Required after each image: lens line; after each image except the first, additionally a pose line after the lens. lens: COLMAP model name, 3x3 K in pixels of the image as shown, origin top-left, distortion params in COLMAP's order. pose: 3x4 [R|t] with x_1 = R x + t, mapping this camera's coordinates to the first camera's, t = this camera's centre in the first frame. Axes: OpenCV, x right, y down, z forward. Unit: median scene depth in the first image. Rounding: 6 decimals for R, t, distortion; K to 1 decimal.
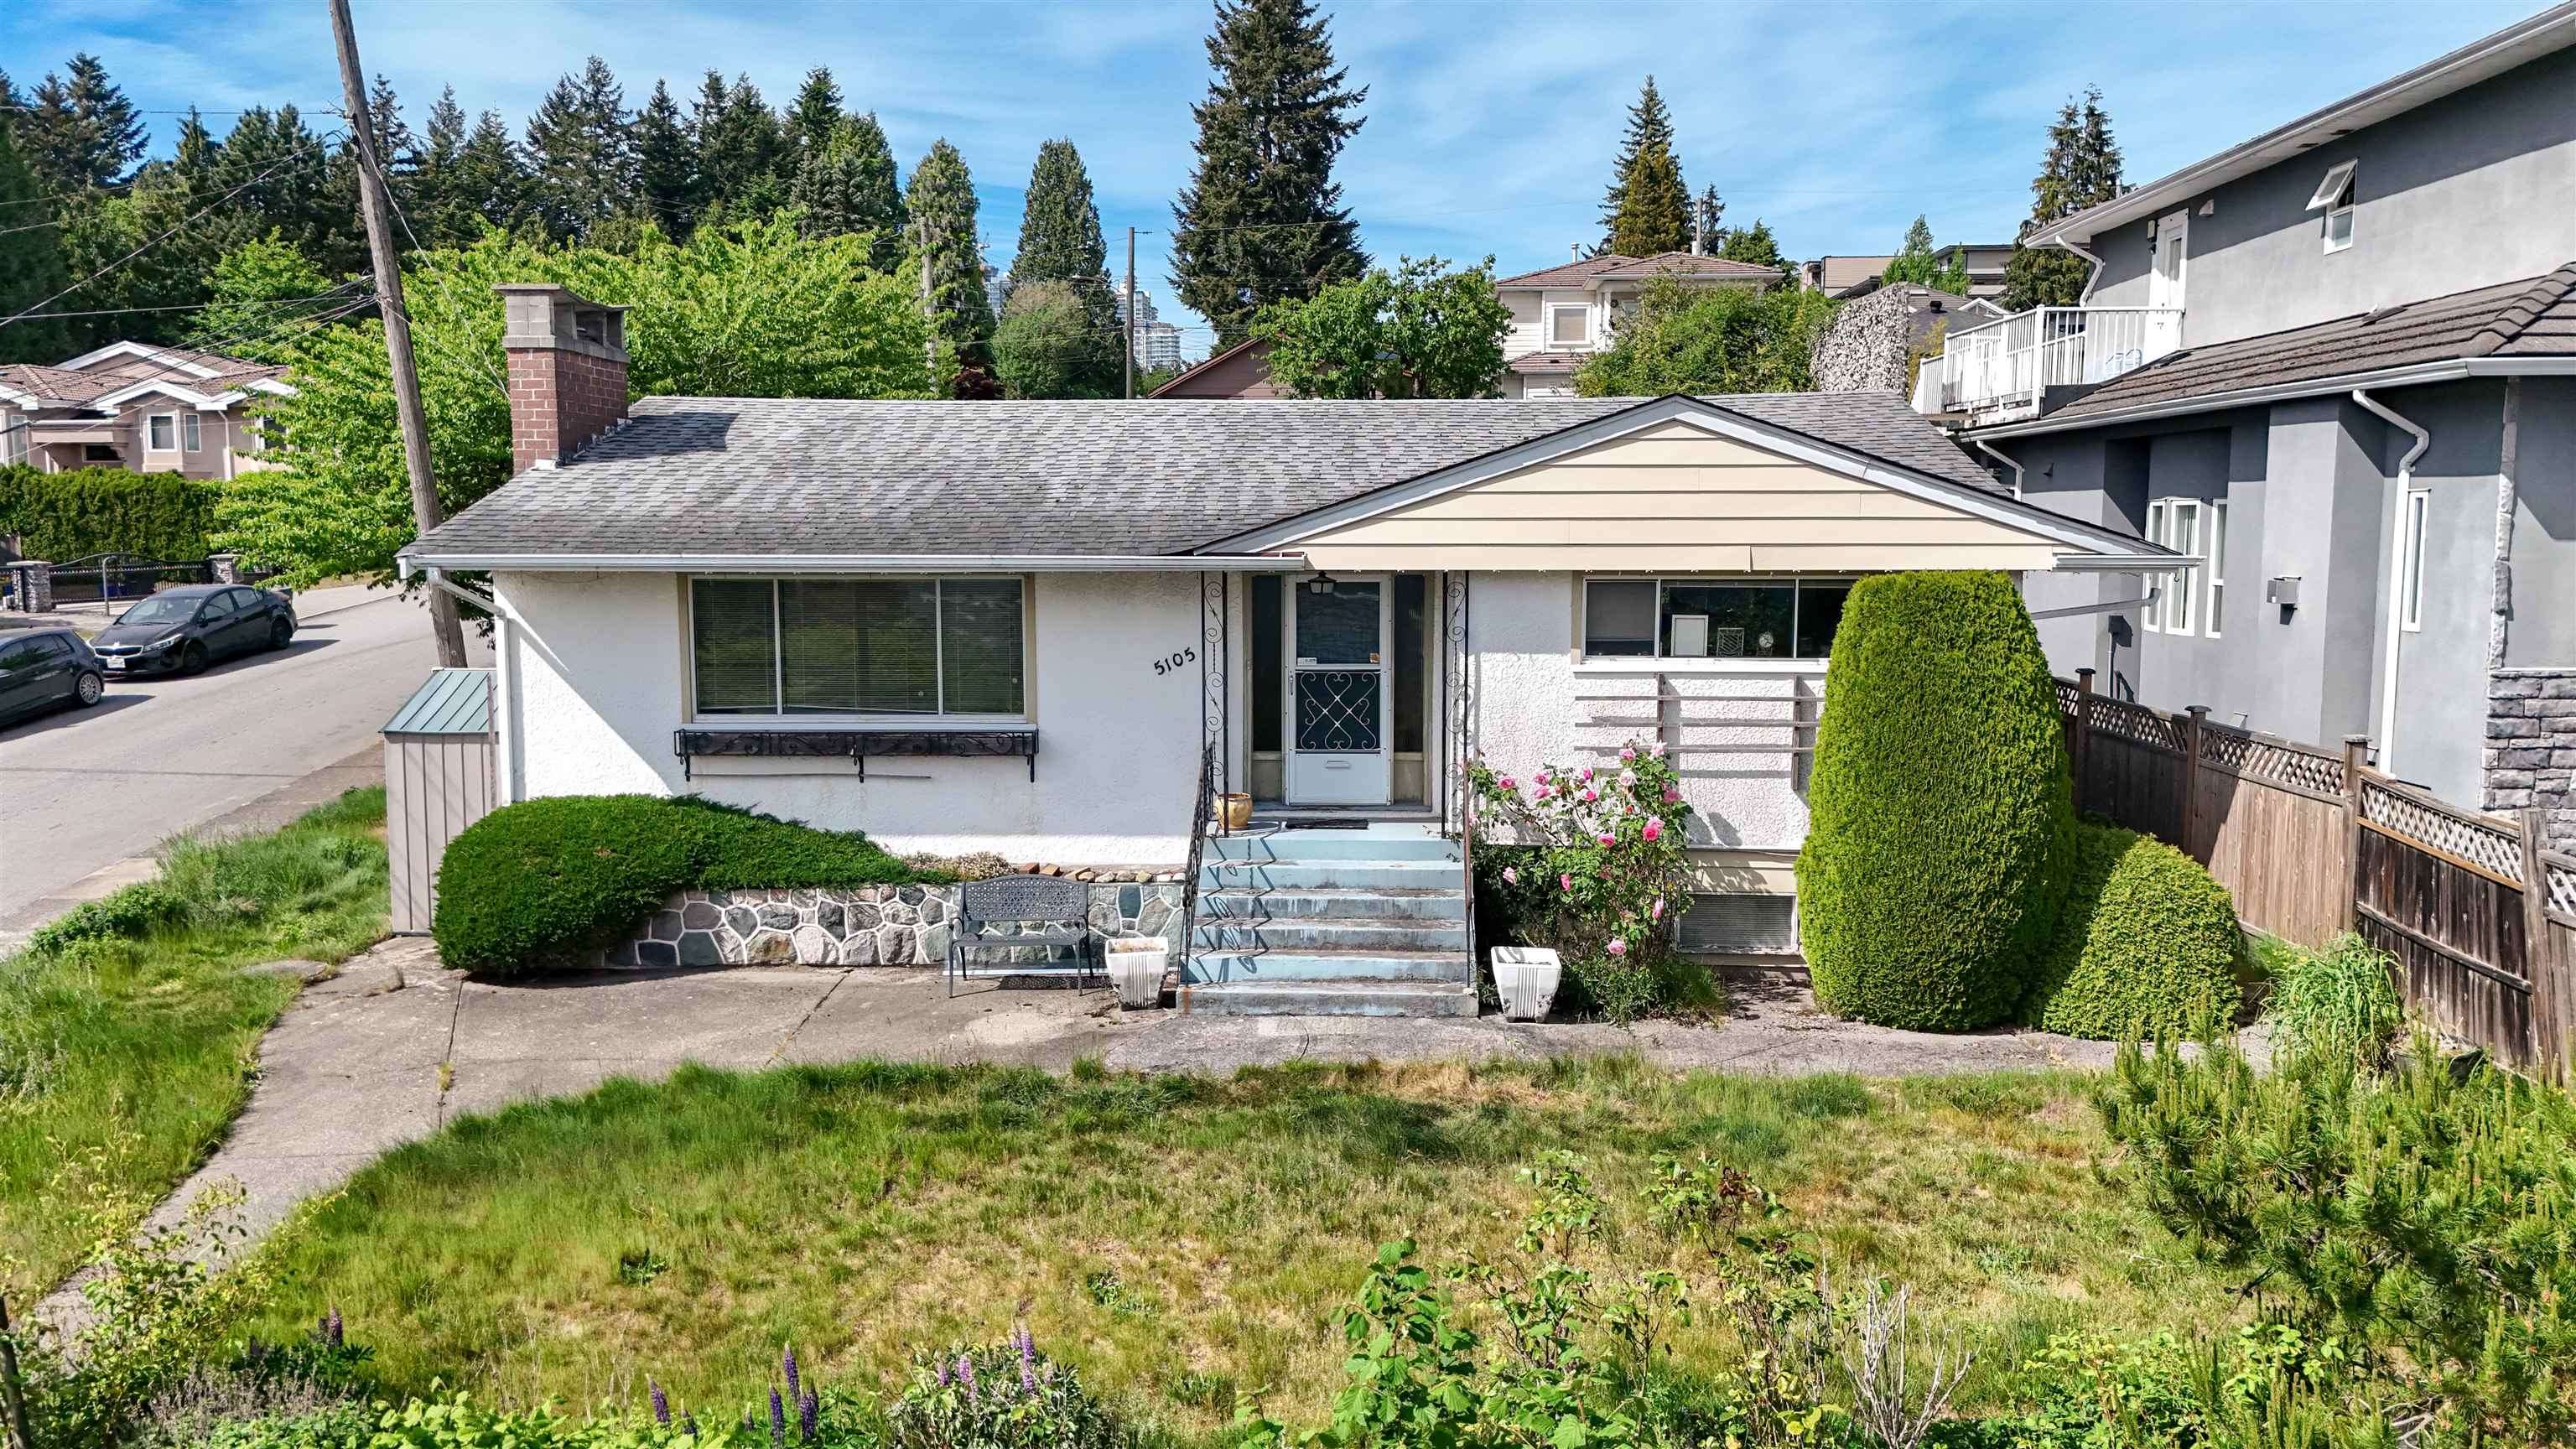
lens RADIAL K [[1888.4, 0, 1288.0], [0, 1888.4, 724.5], [0, 0, 1]] dist [0.086144, -0.097537]
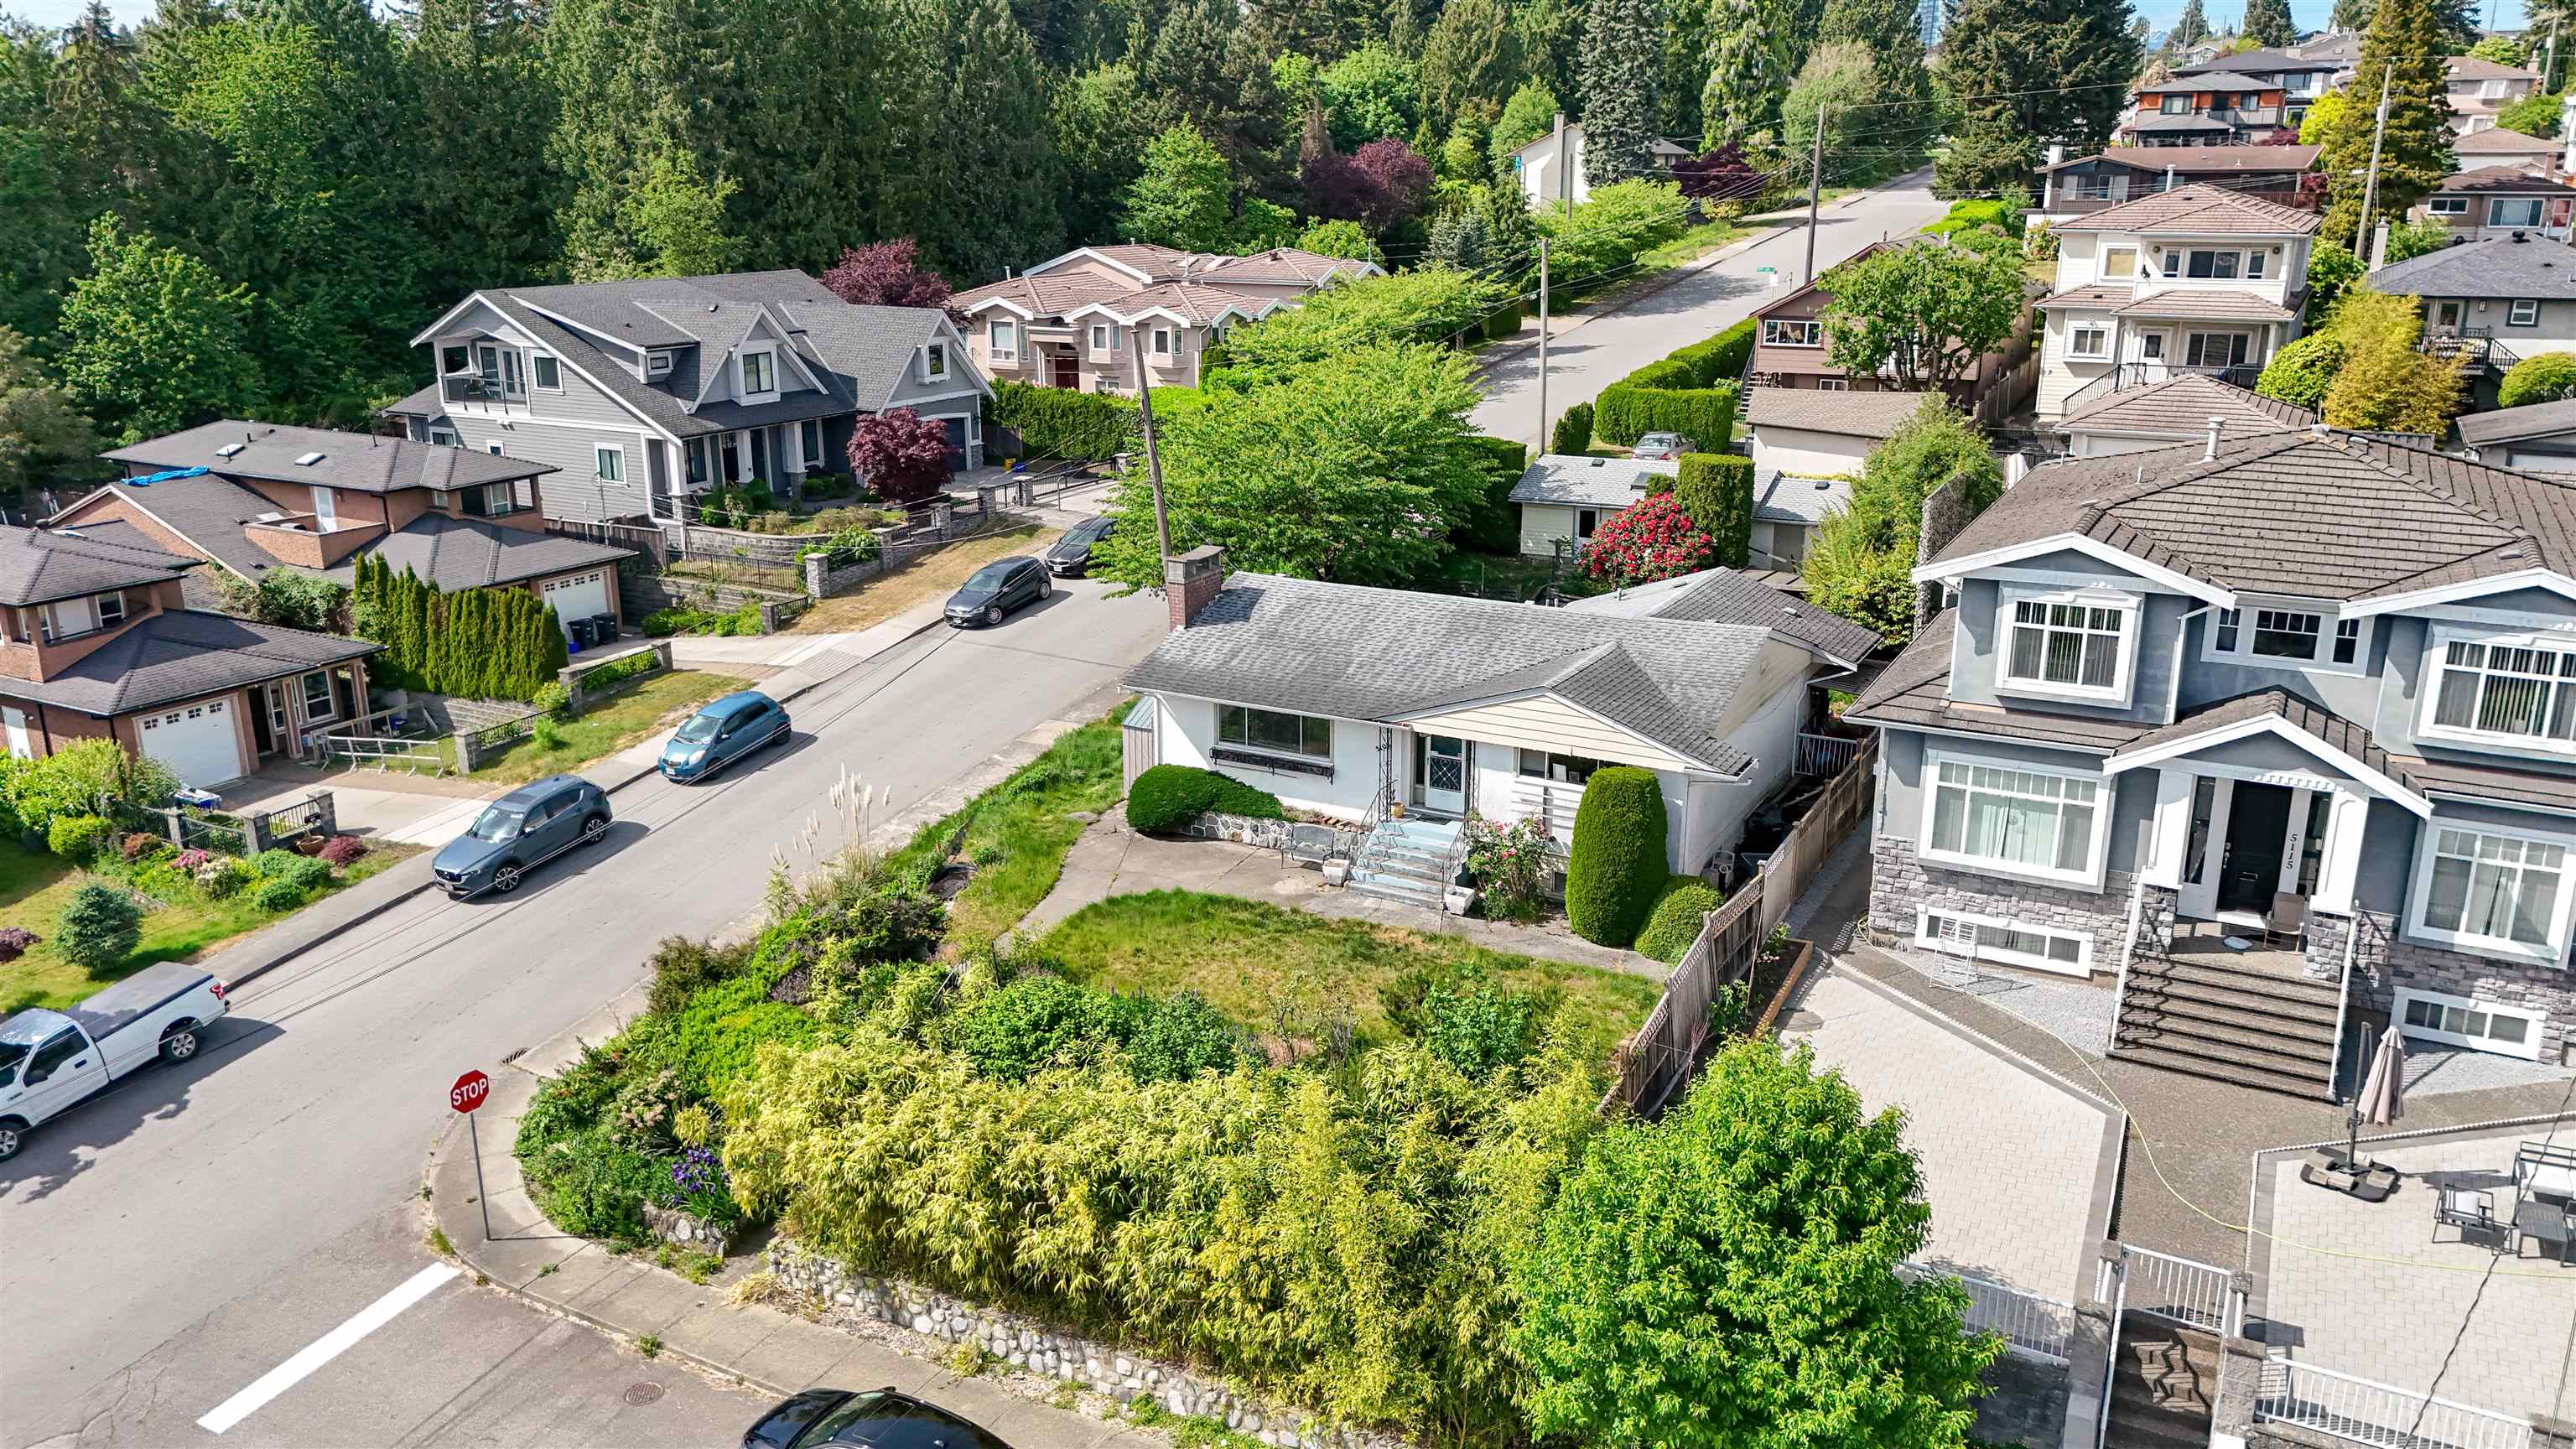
lens RADIAL K [[1888.4, 0, 1288.0], [0, 1888.4, 724.5], [0, 0, 1]] dist [0.086144, -0.097537]
pose [[0.899026, 0.123115, -0.420232, 0.872339], [-0.044928, 0.980532, 0.191150, -0.534052], [0.435585, -0.152969, 0.887055, -1.273356]]
